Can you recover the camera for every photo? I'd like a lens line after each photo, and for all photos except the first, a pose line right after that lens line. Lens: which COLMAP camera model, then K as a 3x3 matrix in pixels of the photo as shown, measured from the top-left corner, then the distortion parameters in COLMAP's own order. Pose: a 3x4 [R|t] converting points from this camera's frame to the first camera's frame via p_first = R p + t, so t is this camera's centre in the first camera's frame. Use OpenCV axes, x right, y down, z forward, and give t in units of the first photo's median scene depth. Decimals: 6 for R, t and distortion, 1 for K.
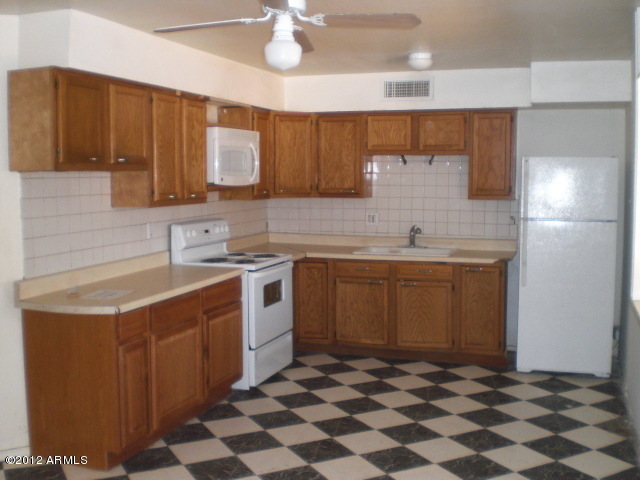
lens RADIAL K [[730.6, 0, 328.8], [0, 730.6, 240.7], [0, 0, 1]] dist [-0.083053, -0.187926]
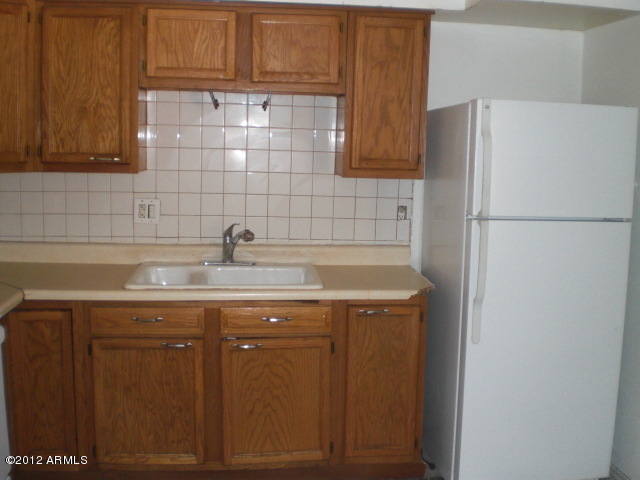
lens RADIAL K [[730.6, 0, 328.8], [0, 730.6, 240.7], [0, 0, 1]] dist [-0.083053, -0.187926]
pose [[0.902852, -0.035024, 0.428523, -0.052929], [0.011893, 0.998330, 0.056538, -0.041467], [-0.429787, -0.045950, 0.901760, 0.529856]]
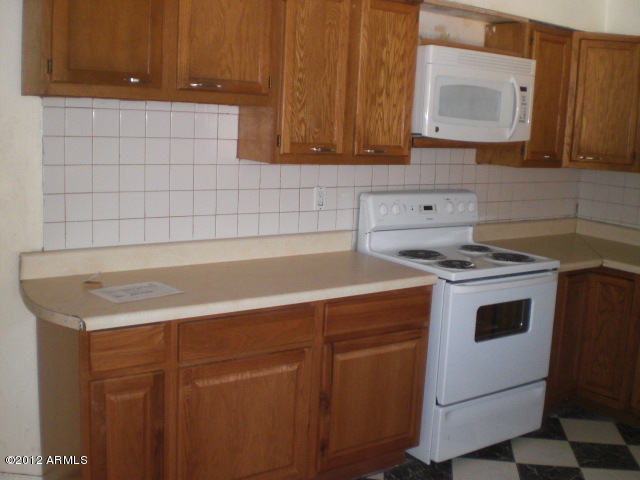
lens RADIAL K [[730.6, 0, 328.8], [0, 730.6, 240.7], [0, 0, 1]] dist [-0.083053, -0.187926]
pose [[0.812430, 0.134900, -0.567239, 0.131386], [-0.102971, 0.990771, 0.088144, -0.030768], [0.573895, -0.013202, 0.818823, 0.382200]]
